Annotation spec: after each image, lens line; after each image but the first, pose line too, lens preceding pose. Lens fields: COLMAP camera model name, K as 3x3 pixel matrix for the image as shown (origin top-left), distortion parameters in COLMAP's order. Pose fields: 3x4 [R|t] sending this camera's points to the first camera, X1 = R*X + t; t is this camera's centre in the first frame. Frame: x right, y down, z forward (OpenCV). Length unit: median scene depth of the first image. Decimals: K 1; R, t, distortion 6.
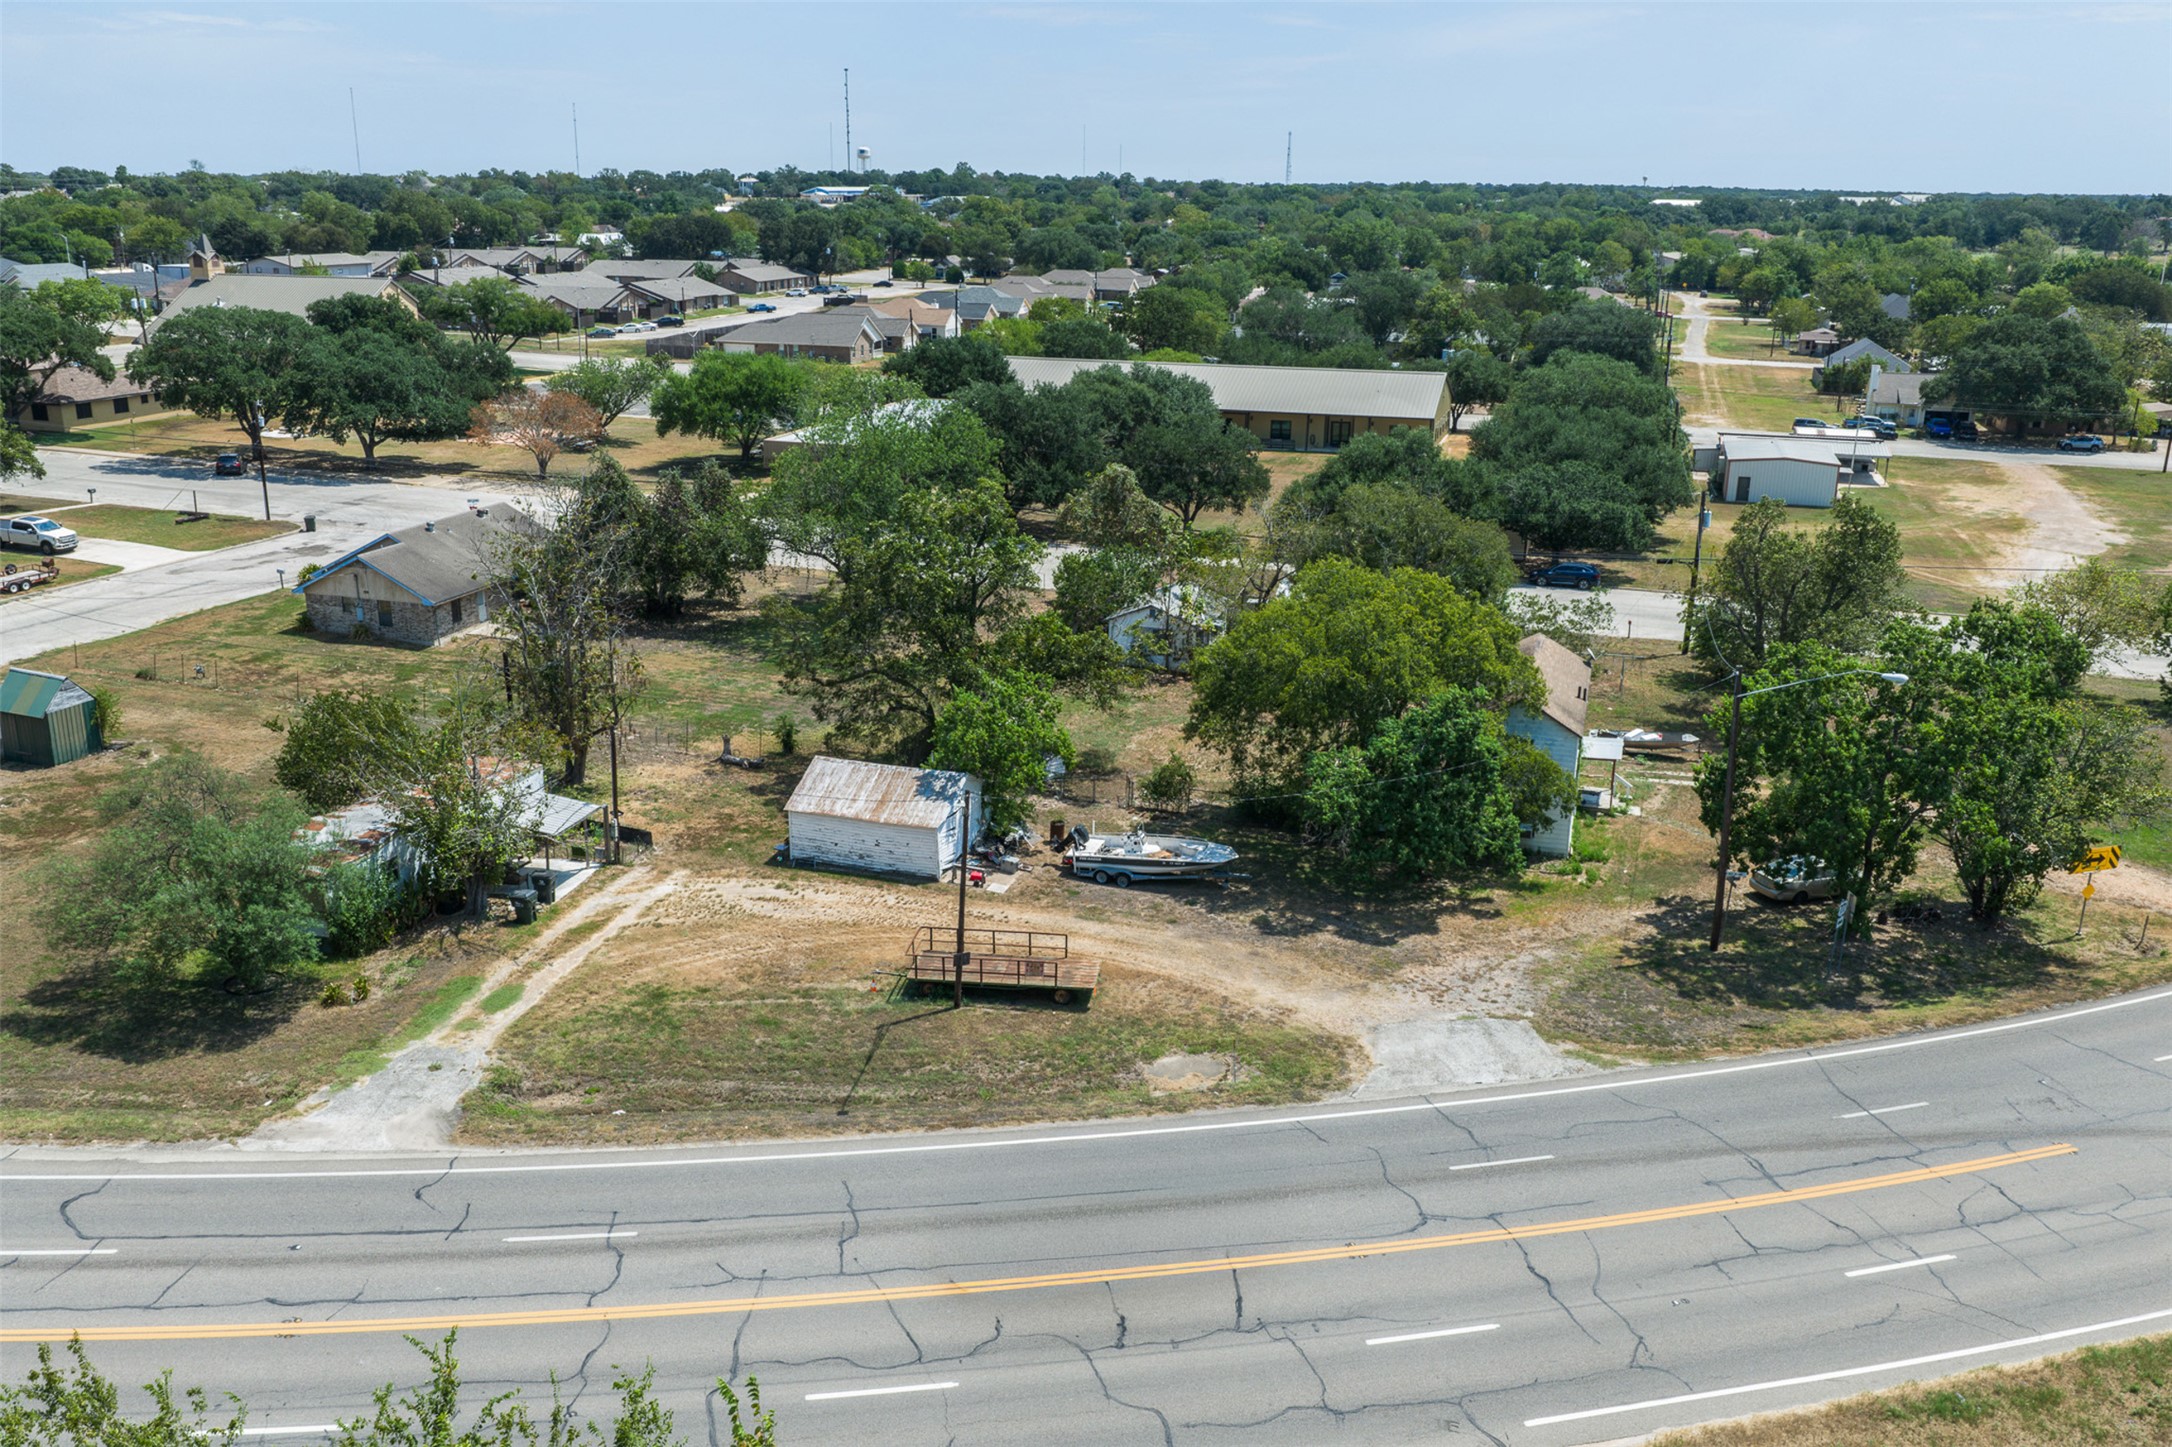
lens RADIAL K [[1813.4, 0, 1086.0], [0, 1813.4, 723.5], [0, 0, 1]] dist [0.003581, -0.014789]
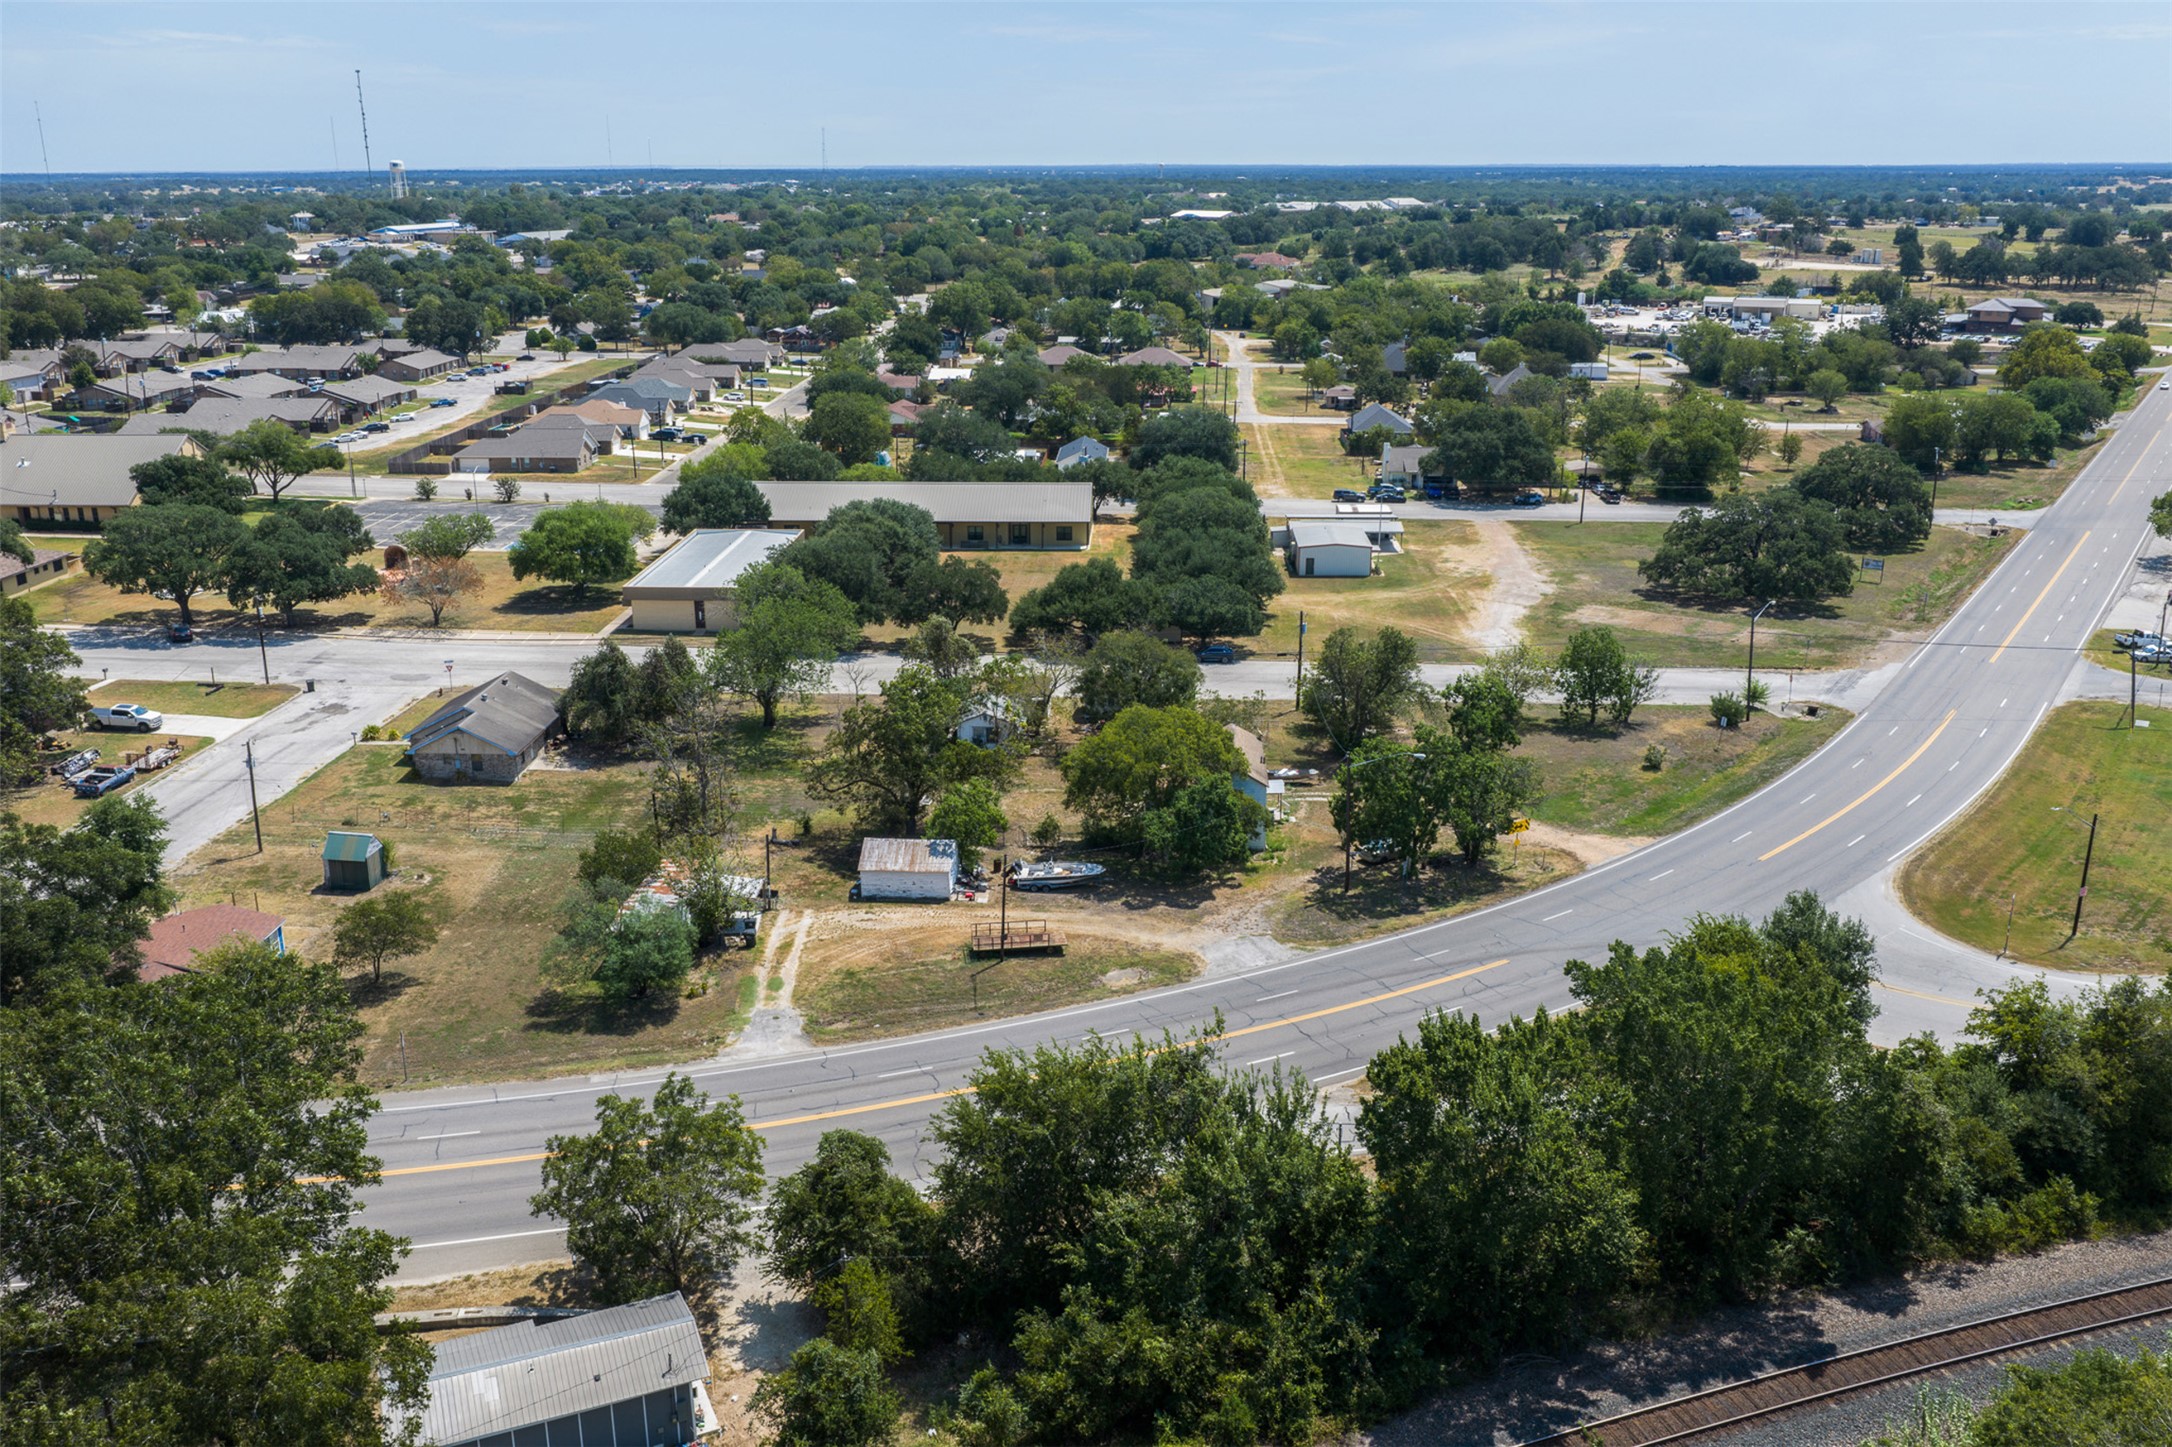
lens RADIAL K [[1813.4, 0, 1086.0], [0, 1813.4, 723.5], [0, 0, 1]] dist [0.003581, -0.014789]
pose [[0.968680, -0.087458, 0.232401, -0.324632], [0.084739, 0.996167, 0.021680, -0.108825], [-0.233407, -0.001307, 0.972378, -0.746868]]
